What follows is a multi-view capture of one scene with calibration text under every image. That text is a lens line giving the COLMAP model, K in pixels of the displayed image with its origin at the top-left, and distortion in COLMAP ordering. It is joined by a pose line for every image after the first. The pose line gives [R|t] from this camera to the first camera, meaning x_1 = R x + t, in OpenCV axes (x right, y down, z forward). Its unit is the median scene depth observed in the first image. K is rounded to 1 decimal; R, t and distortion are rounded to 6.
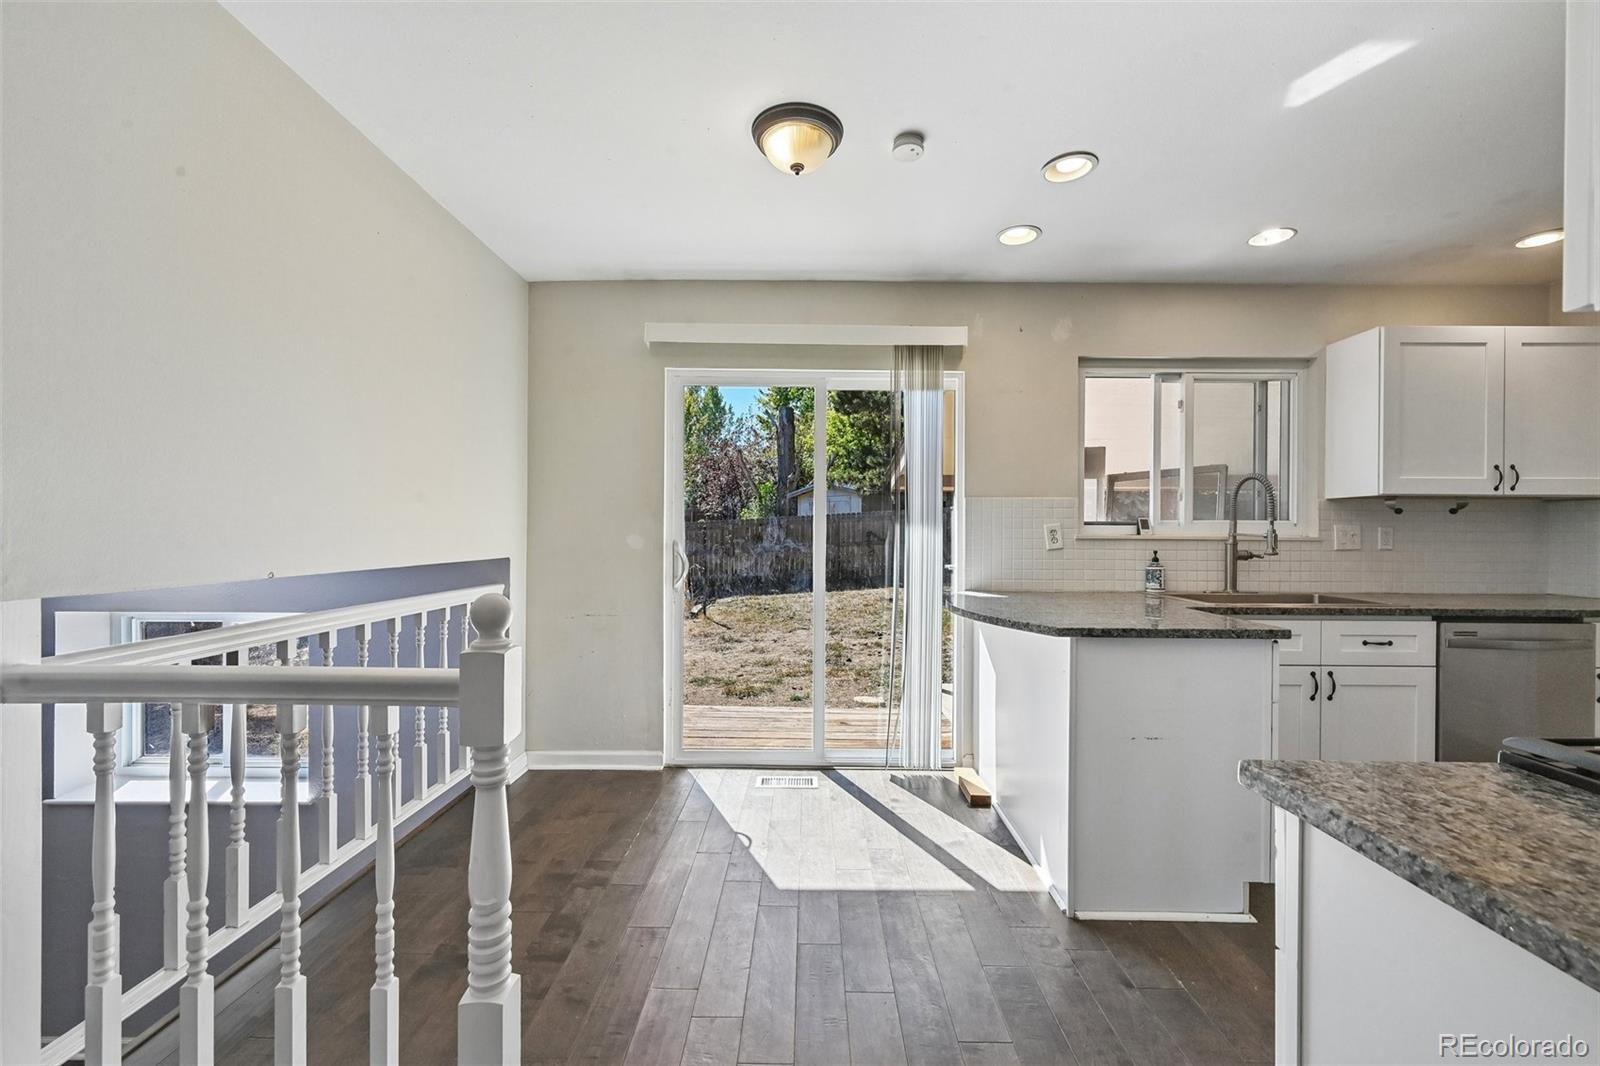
lens RADIAL K [[650.9, 0, 800.0], [0, 650.9, 533.0], [0, 0, 1]] dist [-0.002431, -0.000390]
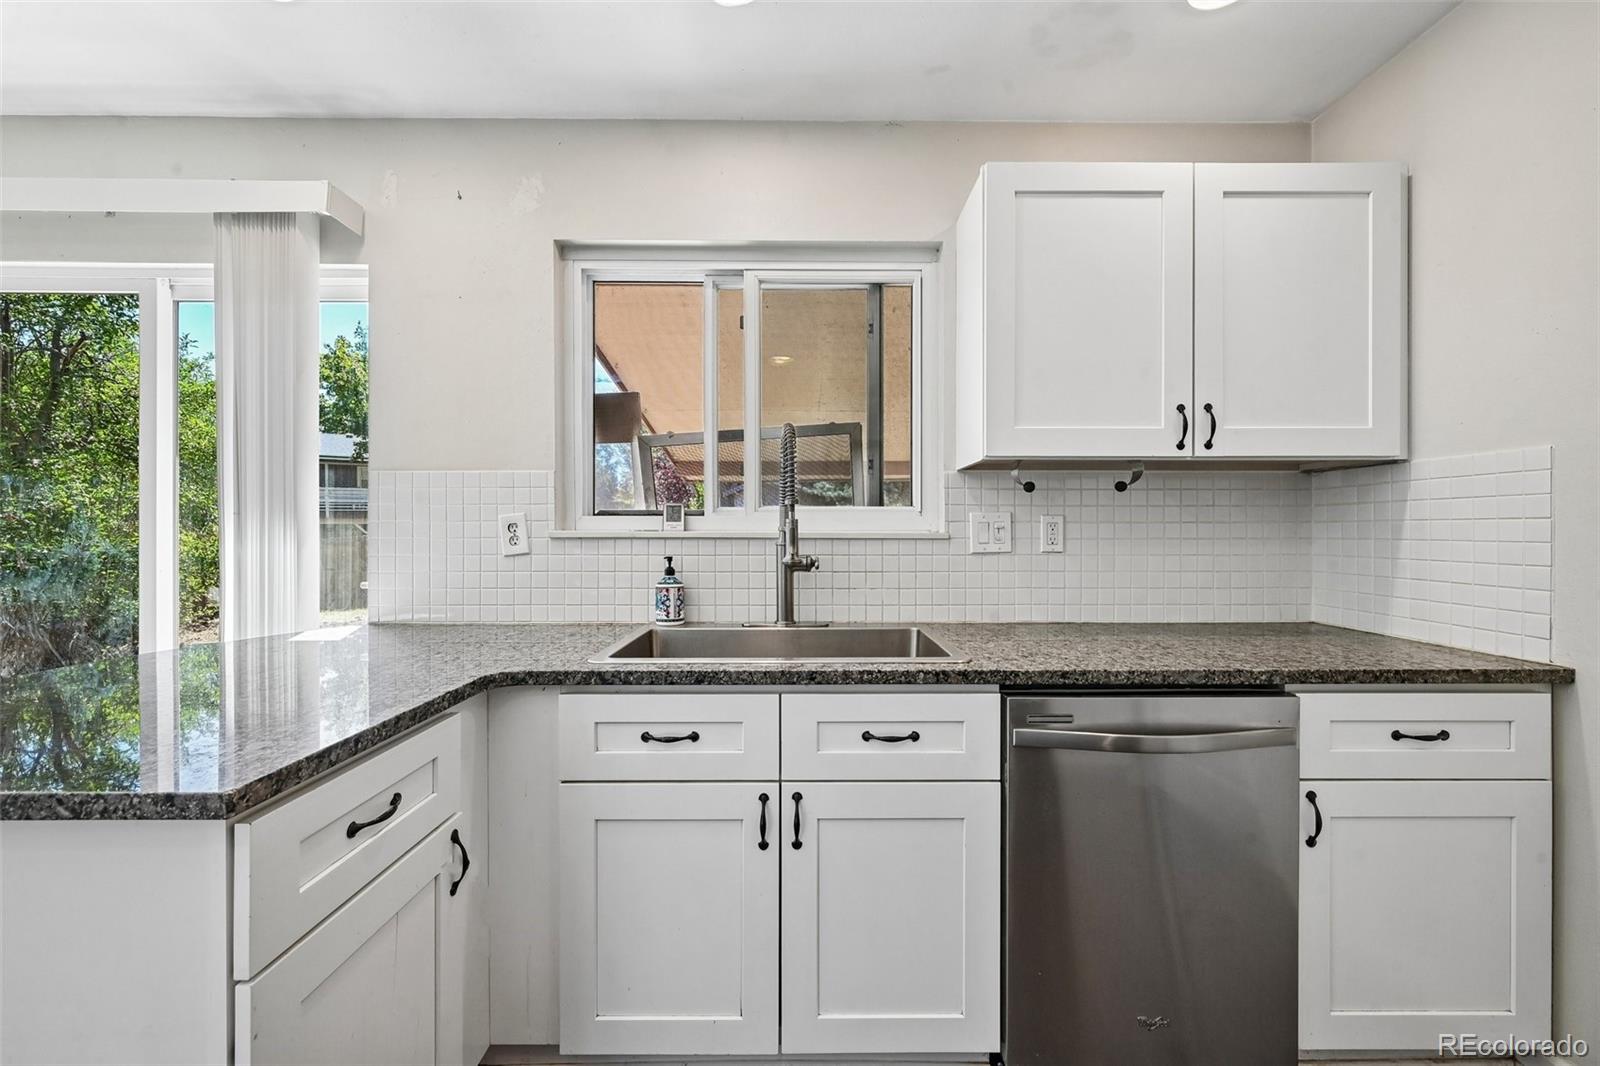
lens RADIAL K [[634.8, 0, 809.3], [0, 634.8, 533.3], [0, 0, 1]] dist [0.000299, 0.000432]
pose [[0.999707, -0.005519, 0.023581, 0.727115], [0.005527, 0.999985, -0.000286, 0.007164], [-0.023579, 0.000416, 0.999722, 0.444195]]
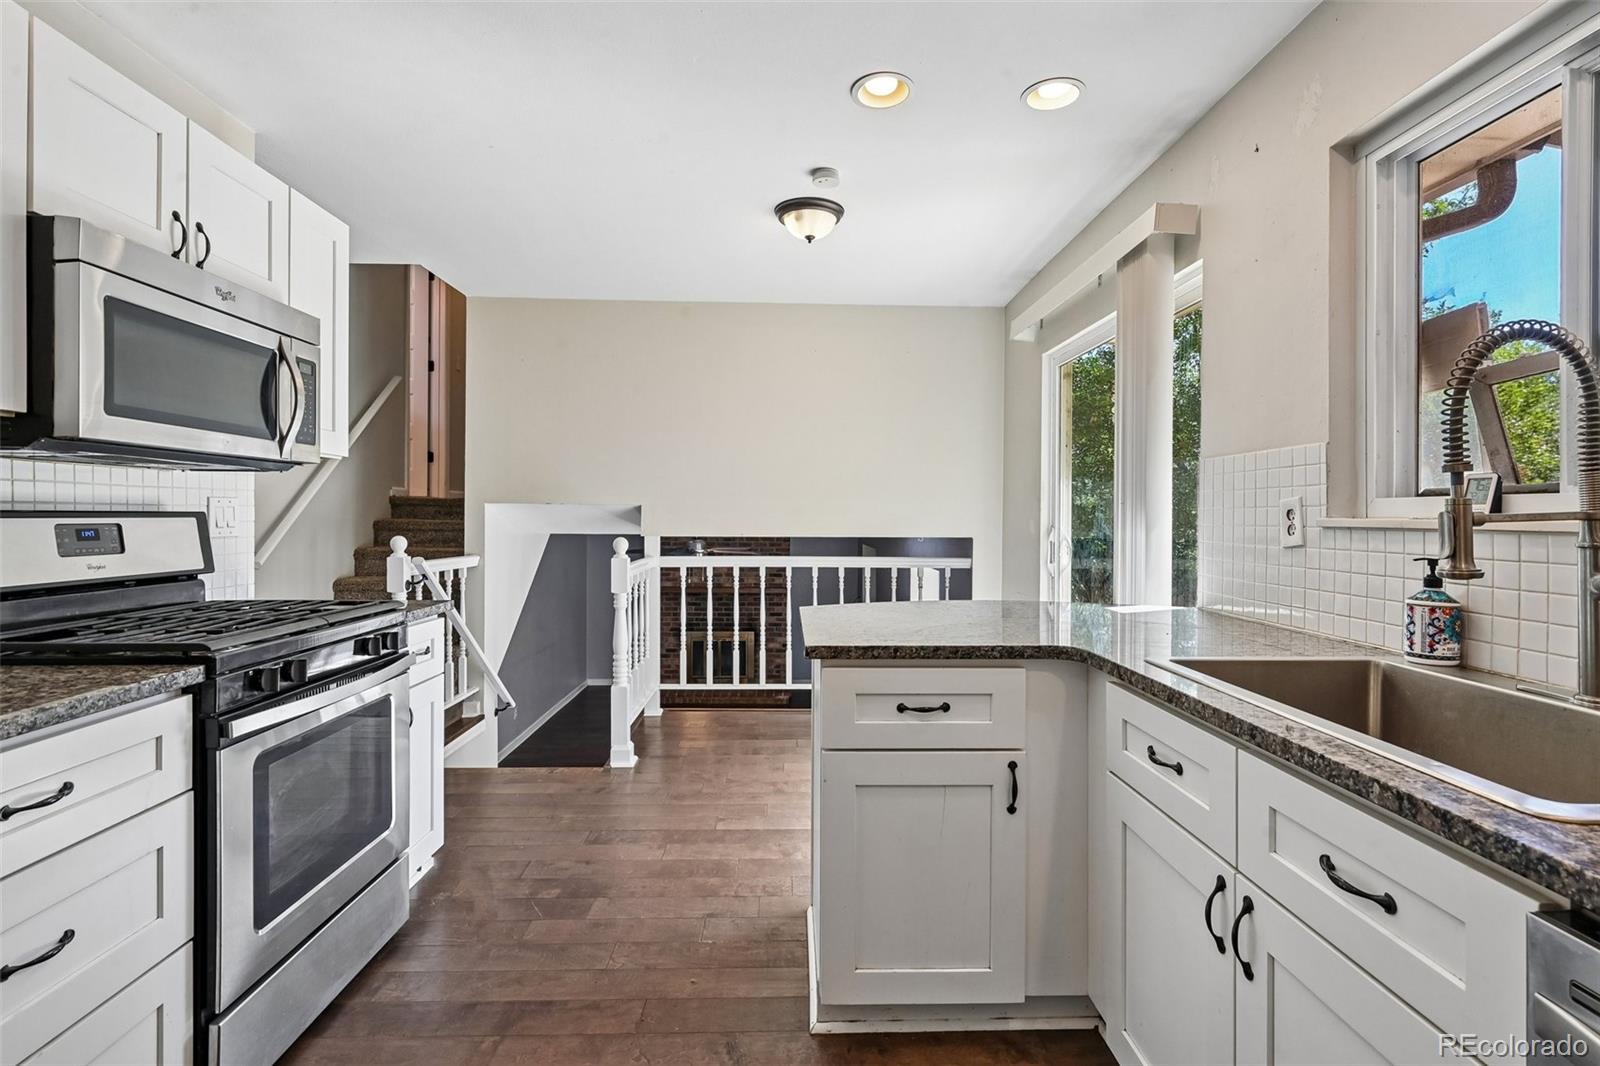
lens RADIAL K [[779.9, 0, 811.5], [0, 779.9, 523.1], [0, 0, 1]] dist [0.000185, -0.000065]
pose [[0.049873, 0.004777, -0.998744, 1.096929], [-0.009119, 0.999949, 0.004327, 0.007853], [0.998714, 0.008891, 0.049914, 0.658946]]
